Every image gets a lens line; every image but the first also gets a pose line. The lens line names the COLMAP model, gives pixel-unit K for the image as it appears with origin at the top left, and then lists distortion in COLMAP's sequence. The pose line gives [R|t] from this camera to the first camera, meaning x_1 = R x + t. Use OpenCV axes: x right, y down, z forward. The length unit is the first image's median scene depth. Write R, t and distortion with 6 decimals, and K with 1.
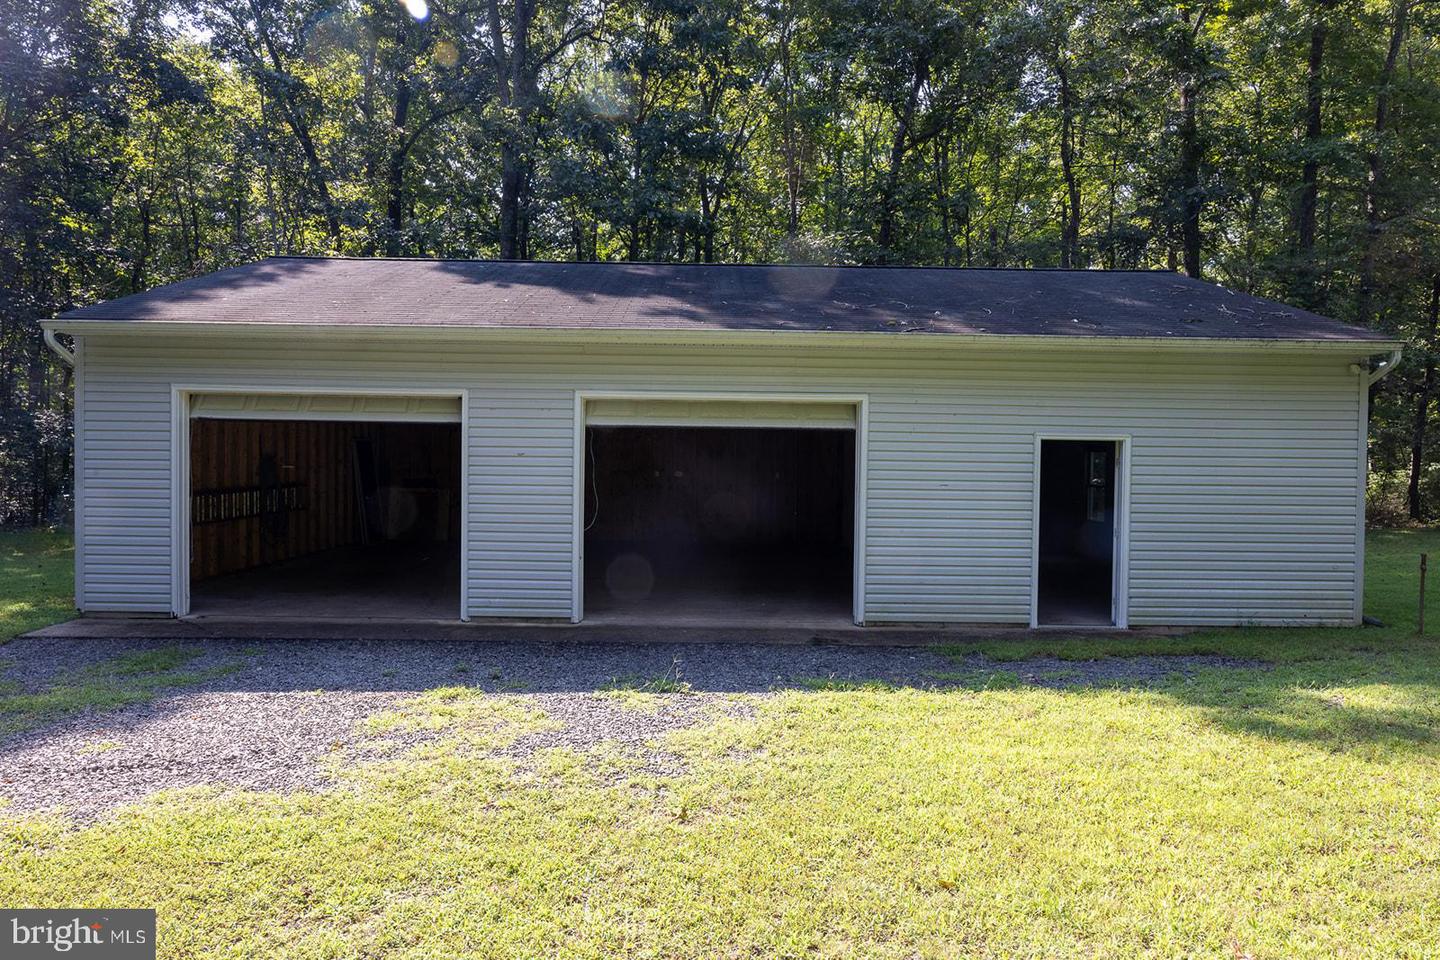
lens RADIAL K [[957.8, 0, 720.0], [0, 957.8, 480.0], [0, 0, 1]] dist [-0.001564, -0.000407]
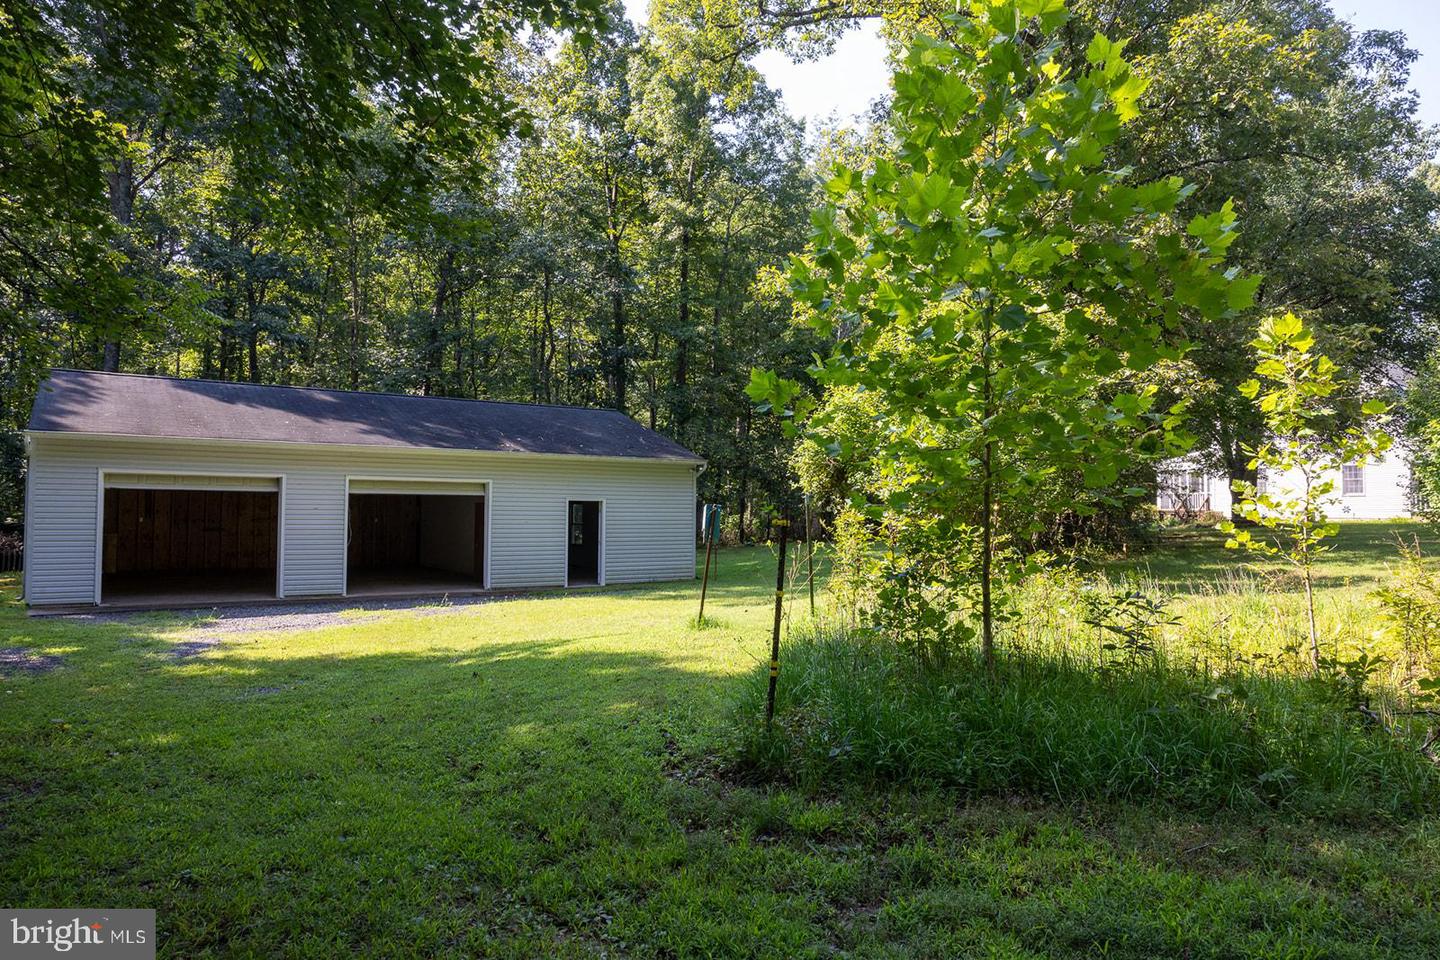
lens RADIAL K [[957.8, 0, 720.0], [0, 957.8, 480.0], [0, 0, 1]] dist [-0.001564, -0.000407]
pose [[0.839941, 0.010614, 0.542573, -0.560069], [0.022611, 0.998256, -0.054531, 0.038308], [-0.542206, 0.058071, 0.838237, -1.020318]]
